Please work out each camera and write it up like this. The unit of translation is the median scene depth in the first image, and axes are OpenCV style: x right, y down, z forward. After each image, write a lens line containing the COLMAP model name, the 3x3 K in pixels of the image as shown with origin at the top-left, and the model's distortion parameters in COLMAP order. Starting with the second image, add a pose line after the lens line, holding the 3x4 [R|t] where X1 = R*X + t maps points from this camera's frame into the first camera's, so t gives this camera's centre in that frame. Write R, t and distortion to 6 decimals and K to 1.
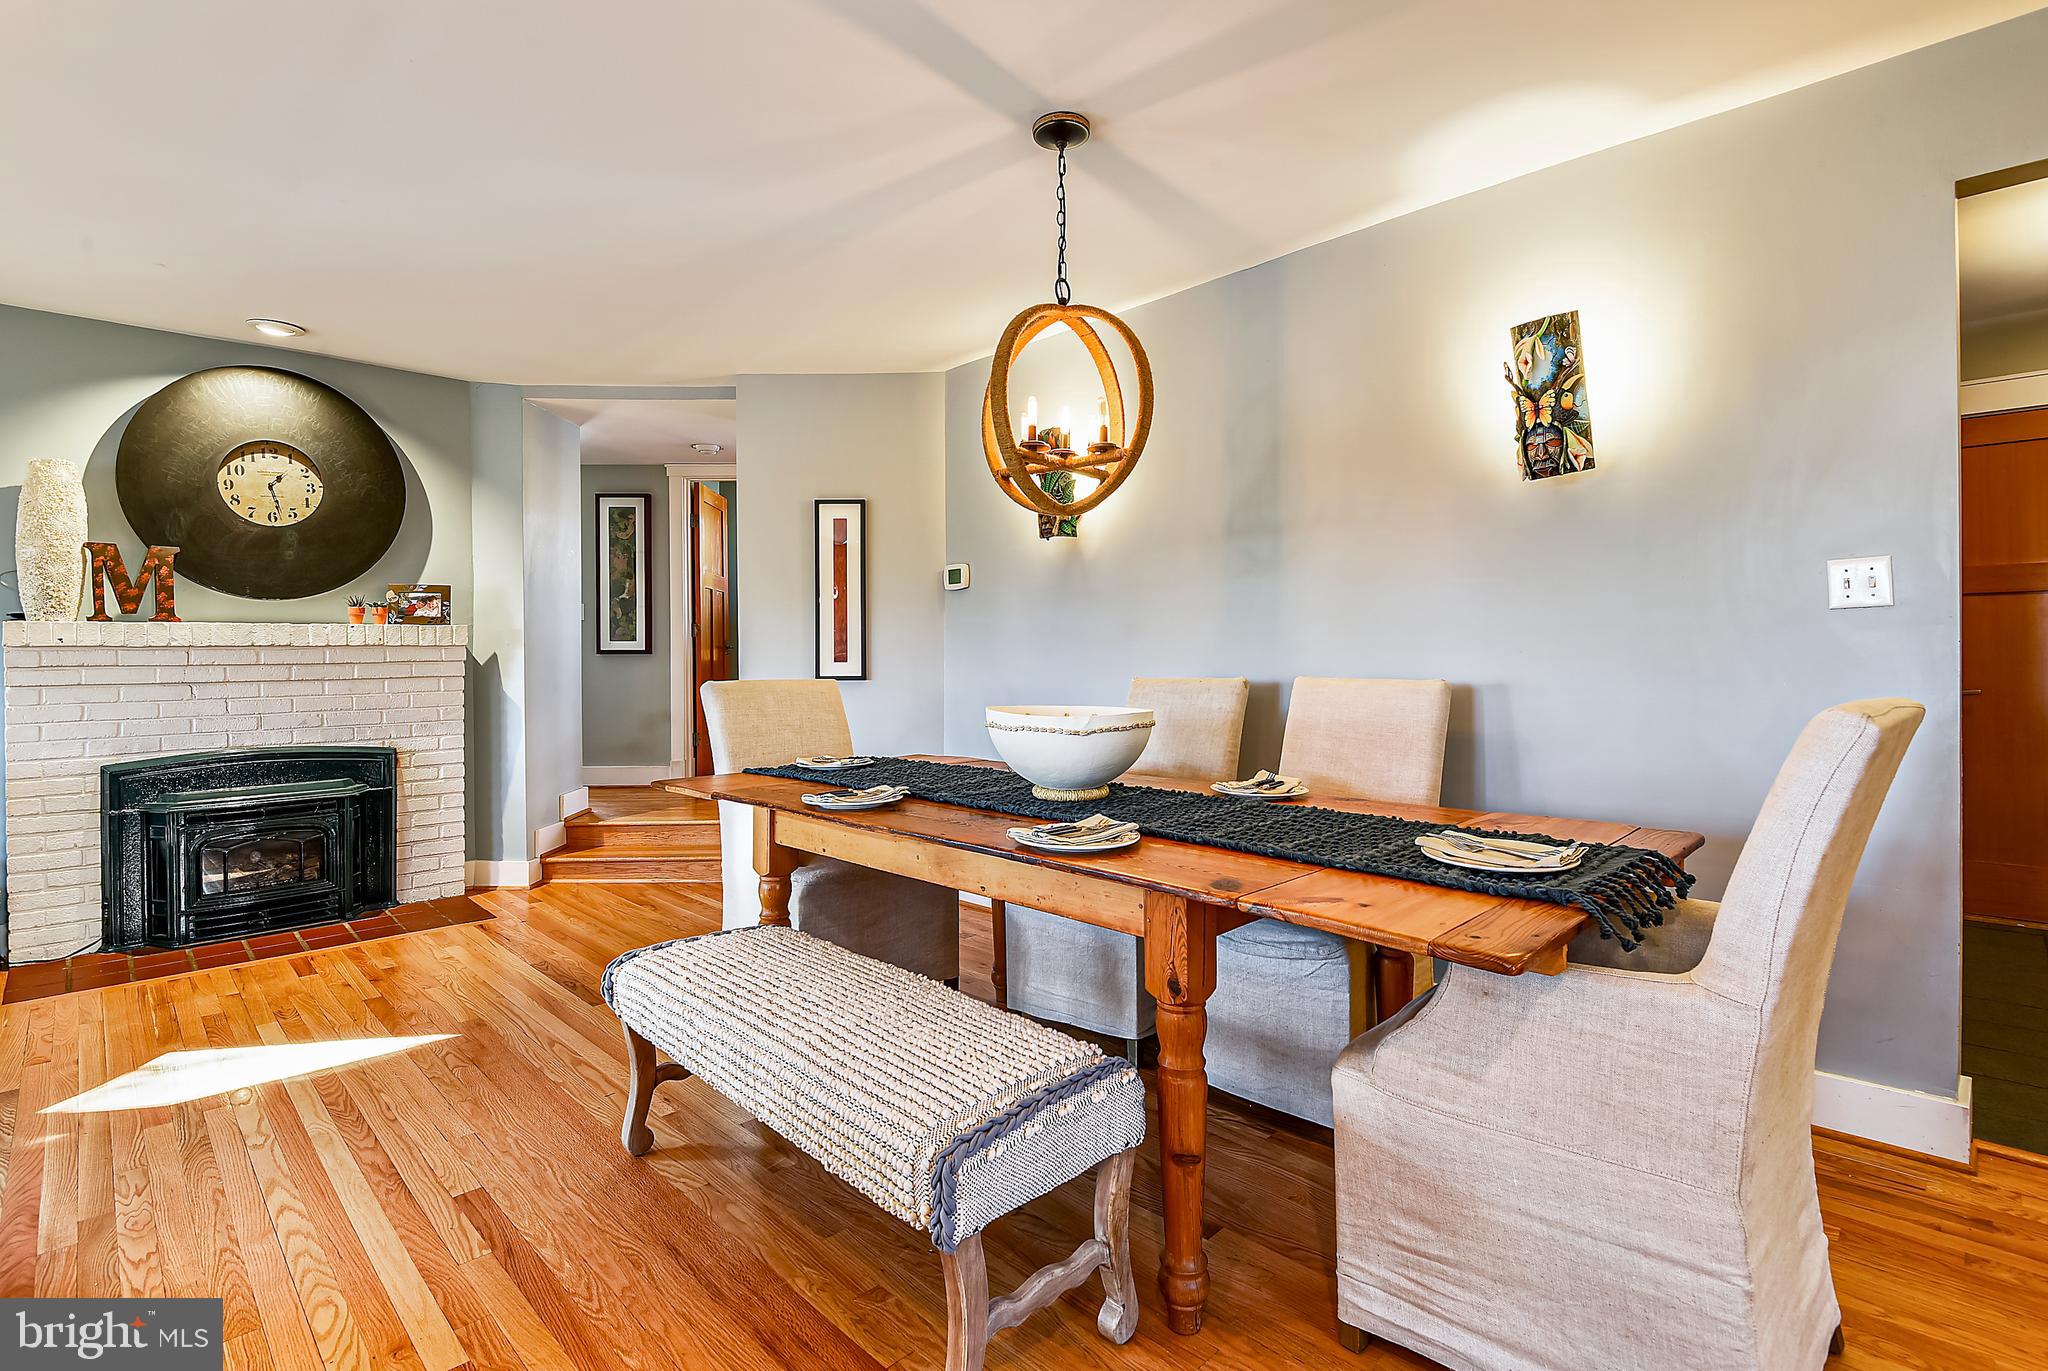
lens RADIAL K [[958.9, 0, 1022.2], [0, 958.9, 639.9], [0, 0, 1]] dist [0.000616, 0.000010]
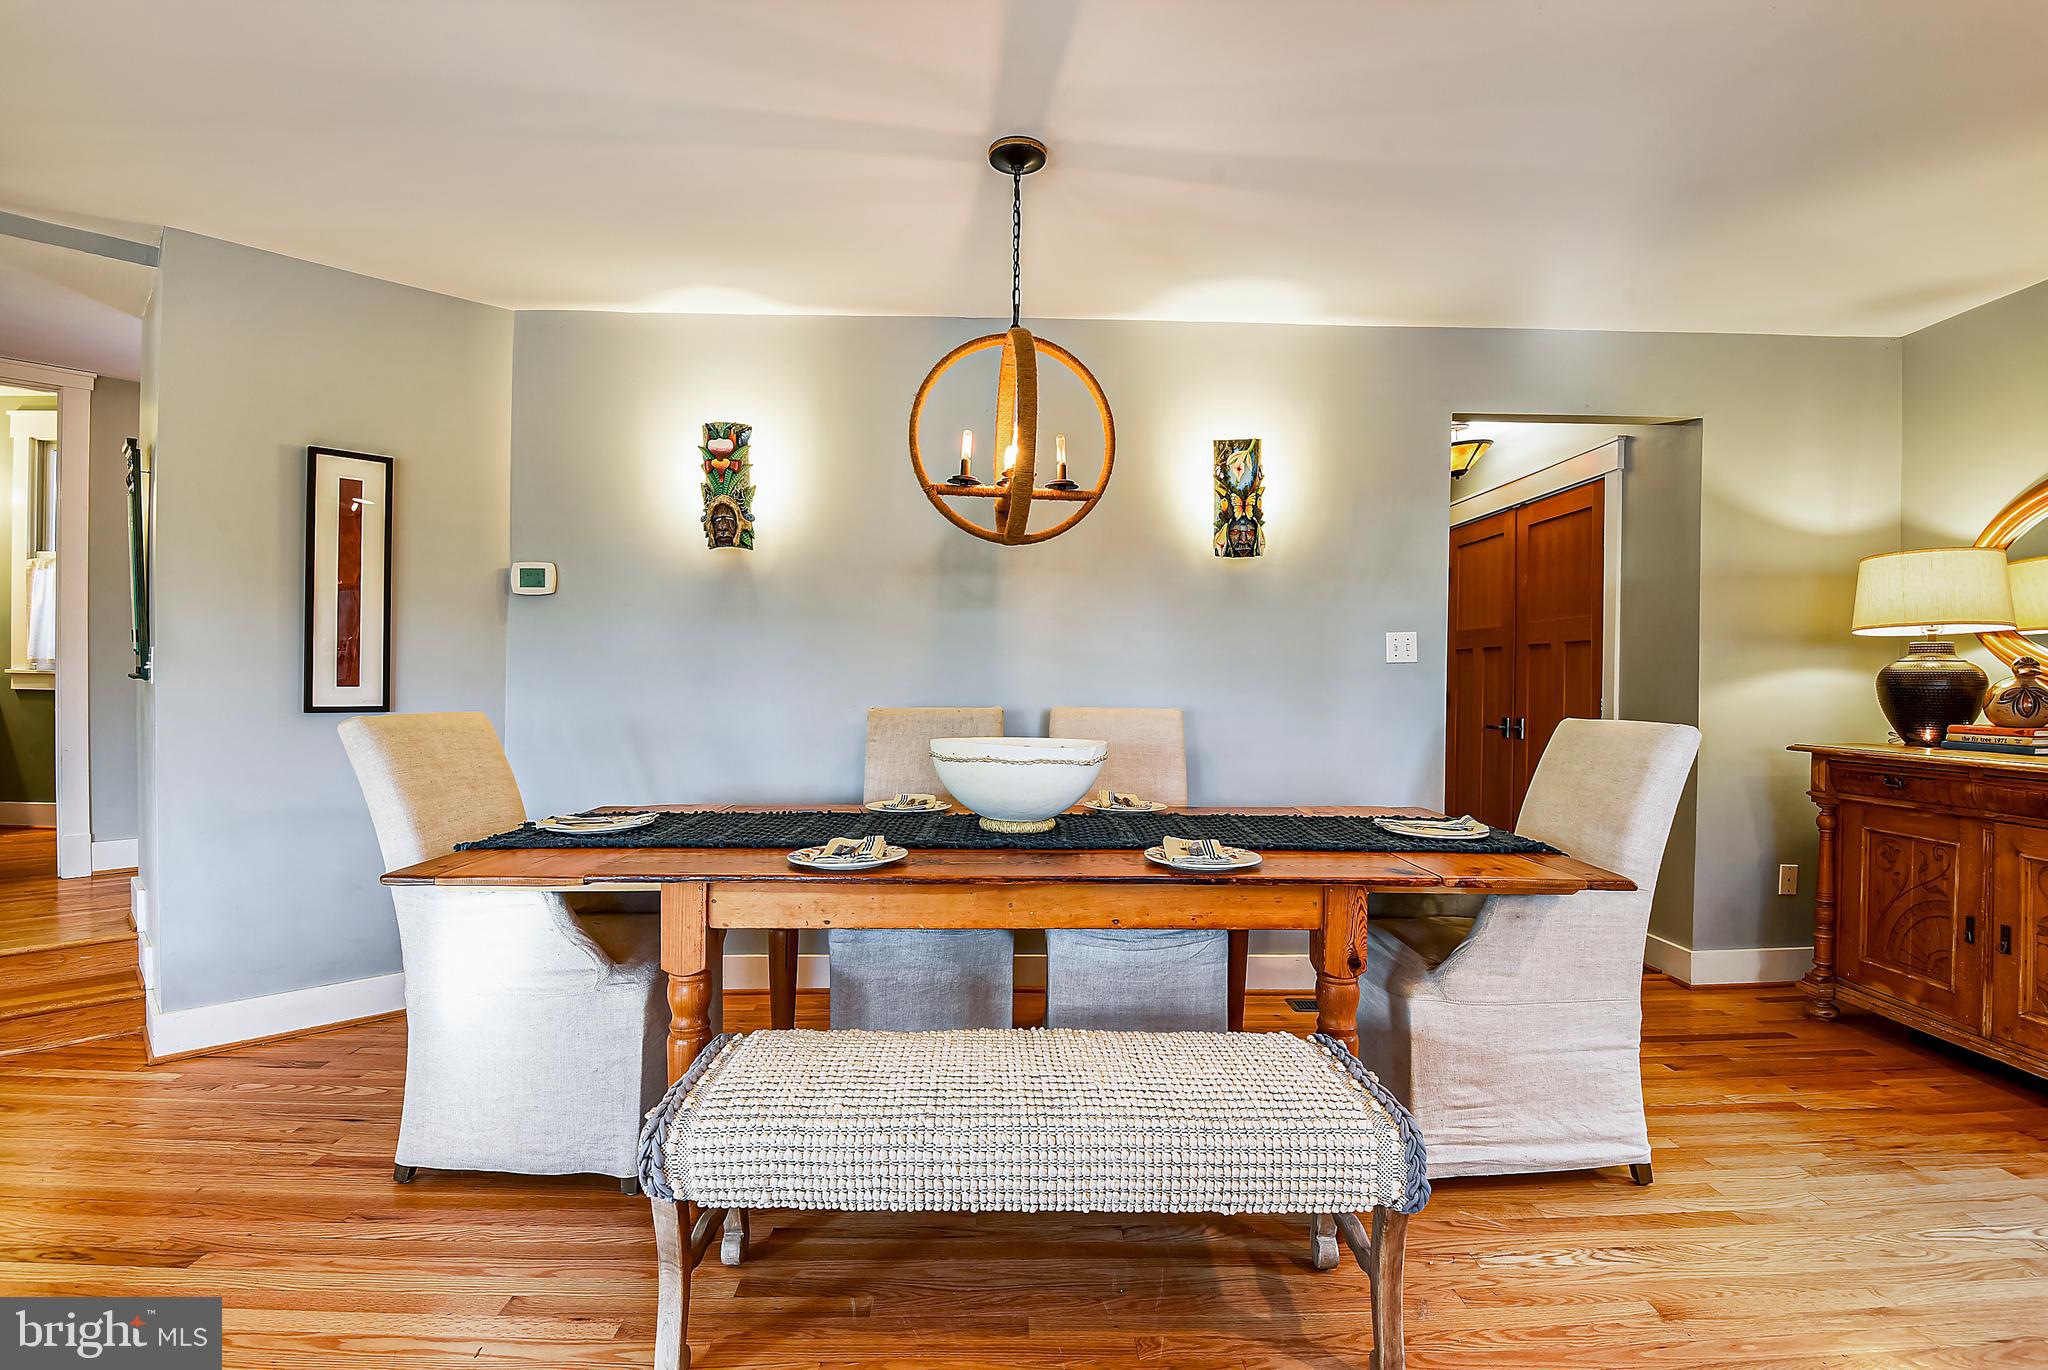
lens RADIAL K [[974.7, 0, 1024.2], [0, 974.7, 672.8], [0, 0, 1]] dist [-0.004234, -0.000050]
pose [[0.683773, 0.018406, 0.729463, -0.657838], [-0.026740, 0.999642, -0.000158, 0.001091], [-0.729205, -0.019397, 0.684020, 0.289107]]
